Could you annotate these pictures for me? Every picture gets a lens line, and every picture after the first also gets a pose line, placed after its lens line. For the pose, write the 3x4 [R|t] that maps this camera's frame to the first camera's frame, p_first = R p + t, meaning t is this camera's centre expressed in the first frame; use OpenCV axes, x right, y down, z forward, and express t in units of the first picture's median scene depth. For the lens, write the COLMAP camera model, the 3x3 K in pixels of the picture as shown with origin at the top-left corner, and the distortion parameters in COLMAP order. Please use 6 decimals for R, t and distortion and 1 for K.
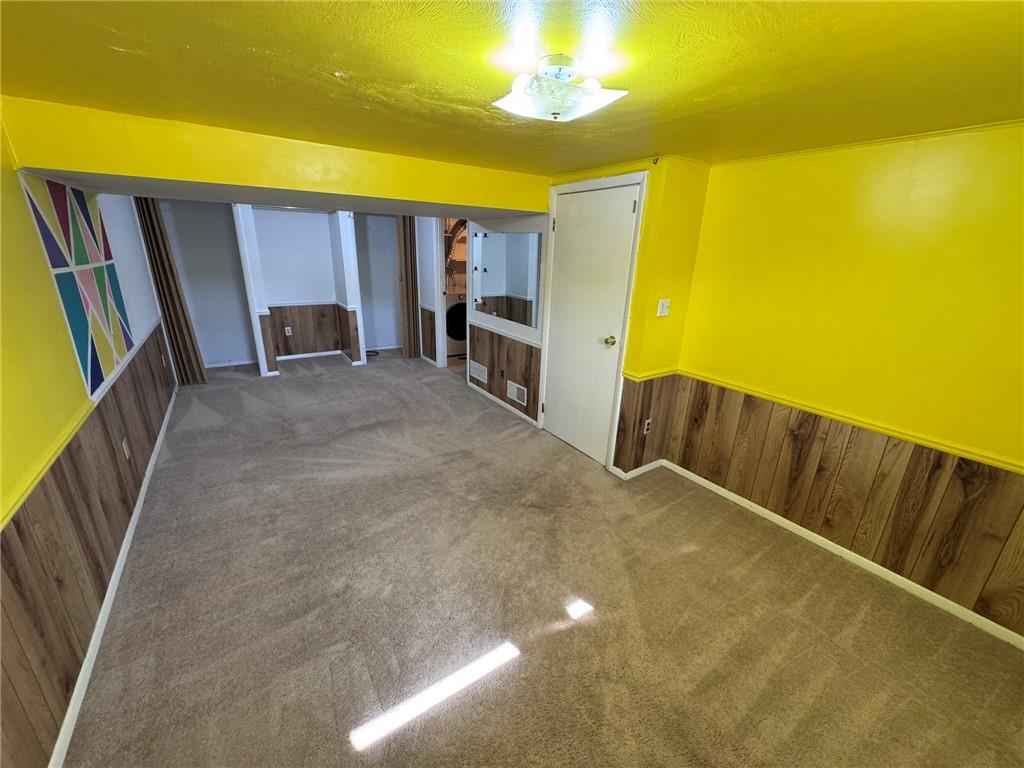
lens RADIAL K [[407.8, 0, 508.9], [0, 407.8, 382.6], [0, 0, 1]] dist [-0.003437, -0.000414]
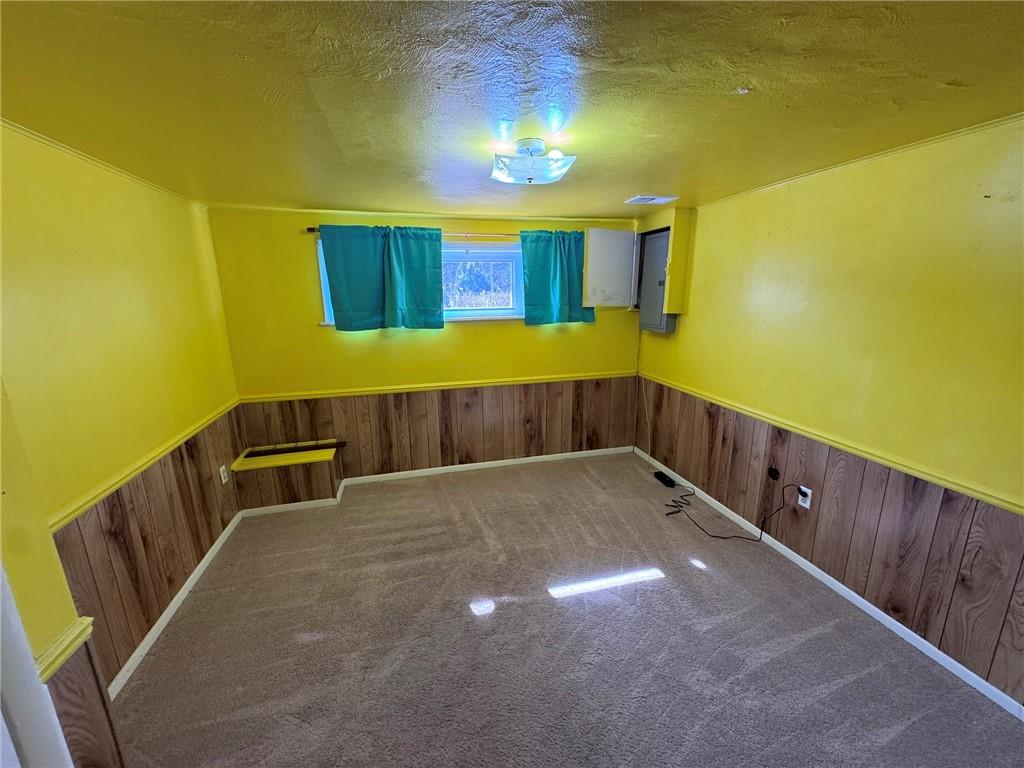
lens RADIAL K [[407.8, 0, 514.0], [0, 407.8, 384.4], [0, 0, 1]] dist [-0.003437, -0.000414]
pose [[-0.943907, -0.097961, 0.315345, -0.158841], [0.082261, 0.855118, 0.511866, -0.418040], [-0.319800, 0.509094, -0.799094, 1.280857]]
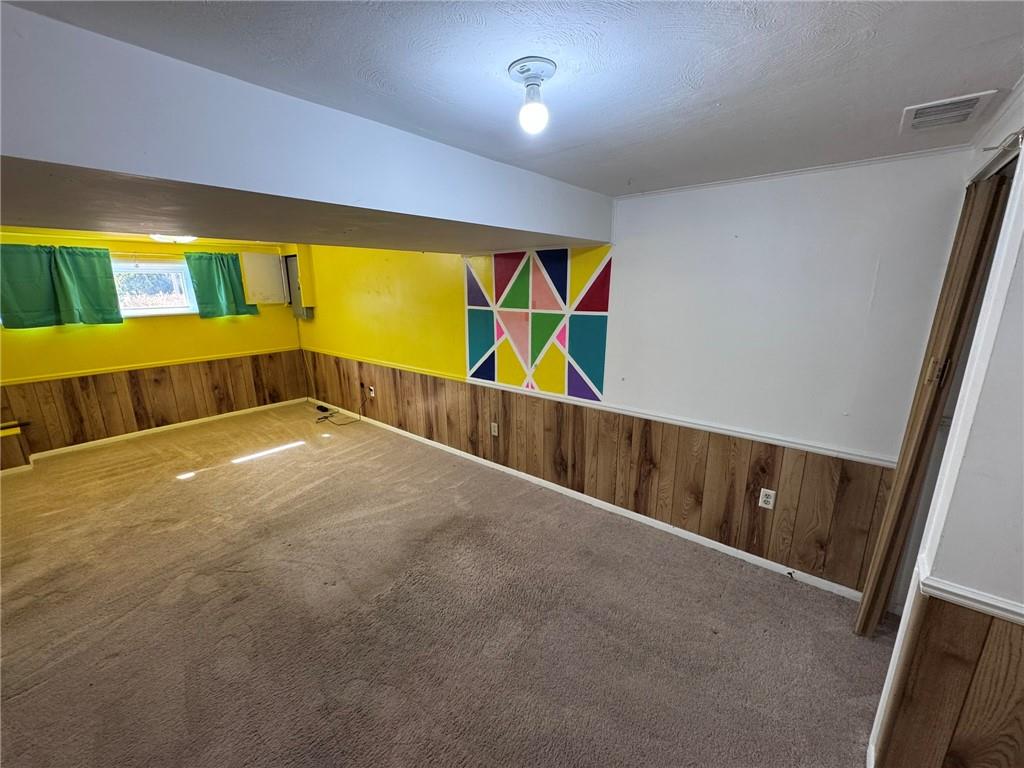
lens RADIAL K [[407.8, 0, 513.5], [0, 407.8, 384.0], [0, 0, 1]] dist [-0.003437, -0.000414]
pose [[-0.958618, 0.042380, -0.281523, -0.650922], [-0.110973, 0.855017, 0.506587, -0.789597], [0.262176, 0.516865, -0.814932, 2.276474]]
